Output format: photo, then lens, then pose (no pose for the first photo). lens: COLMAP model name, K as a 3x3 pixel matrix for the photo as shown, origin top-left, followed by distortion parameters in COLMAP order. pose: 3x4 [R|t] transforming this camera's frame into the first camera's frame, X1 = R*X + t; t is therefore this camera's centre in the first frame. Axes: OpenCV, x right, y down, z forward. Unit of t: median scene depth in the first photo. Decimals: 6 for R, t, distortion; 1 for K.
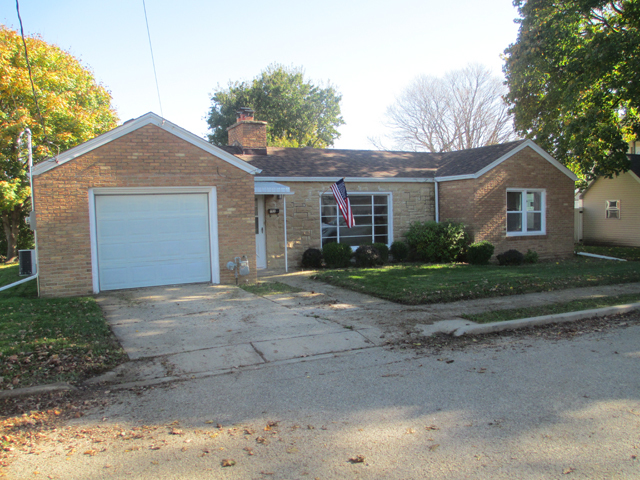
lens RADIAL K [[547.5, 0, 319.2], [0, 547.5, 239.6], [0, 0, 1]] dist [-0.067940, 0.061849]
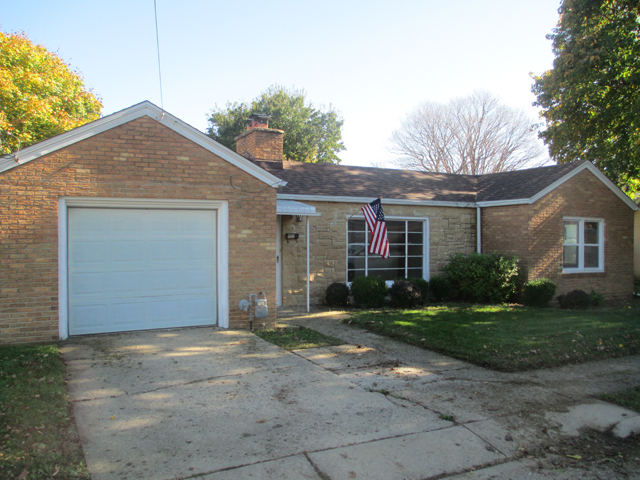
lens RADIAL K [[547.5, 0, 318.3], [0, 547.5, 244.8], [0, 0, 1]] dist [-0.067940, 0.061849]
pose [[0.999524, 0.026404, 0.015974, -0.059008], [-0.025711, 0.998780, -0.042160, -0.005657], [-0.017067, 0.041729, 0.998983, 0.188712]]
